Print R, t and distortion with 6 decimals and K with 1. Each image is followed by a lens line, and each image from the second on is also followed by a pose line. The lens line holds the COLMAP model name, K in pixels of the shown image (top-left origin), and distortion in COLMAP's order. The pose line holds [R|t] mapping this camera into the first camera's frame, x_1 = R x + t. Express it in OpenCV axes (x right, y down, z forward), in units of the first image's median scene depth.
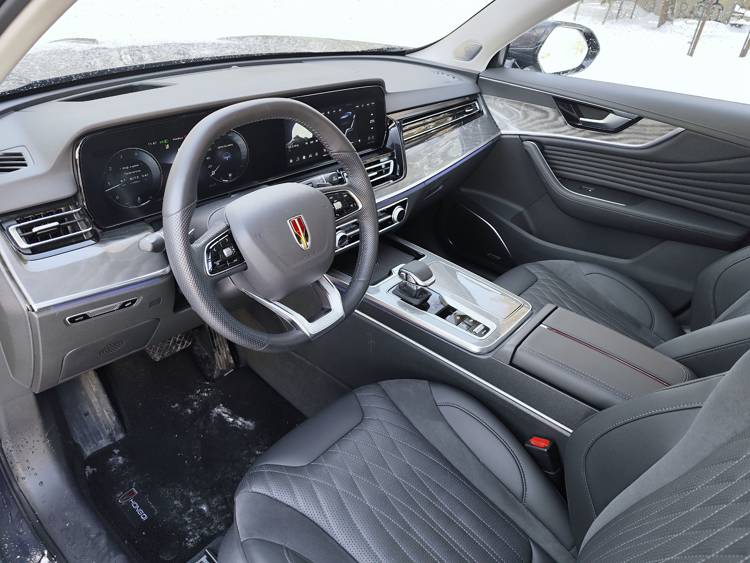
lens RADIAL K [[508.5, 0, 378.1], [0, 508.5, 283.0], [0, 0, 1]] dist [0.004414, -0.003221]
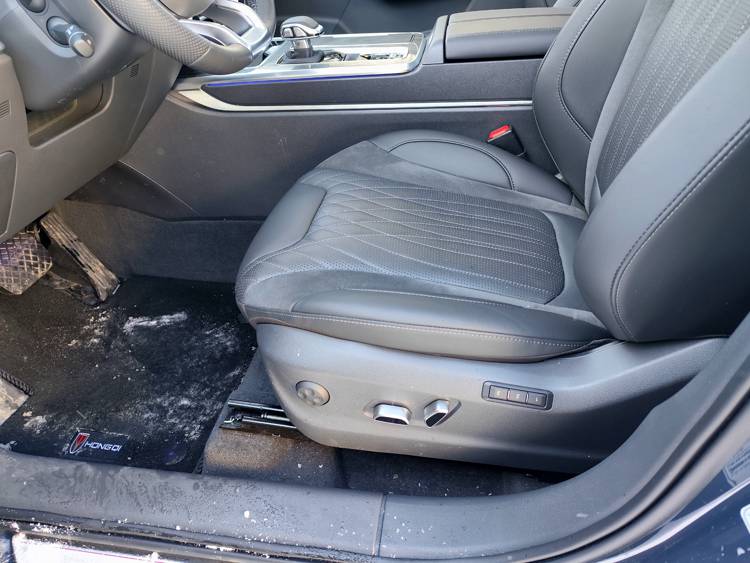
lens RADIAL K [[508.5, 0, 374.1], [0, 508.5, 281.1], [0, 0, 1]] dist [0.004414, -0.003221]
pose [[0.845263, -0.434455, 0.311093, -0.253435], [0.404274, 0.900649, 0.159355, 0.260039], [-0.349418, -0.008930, 0.936924, 0.144645]]
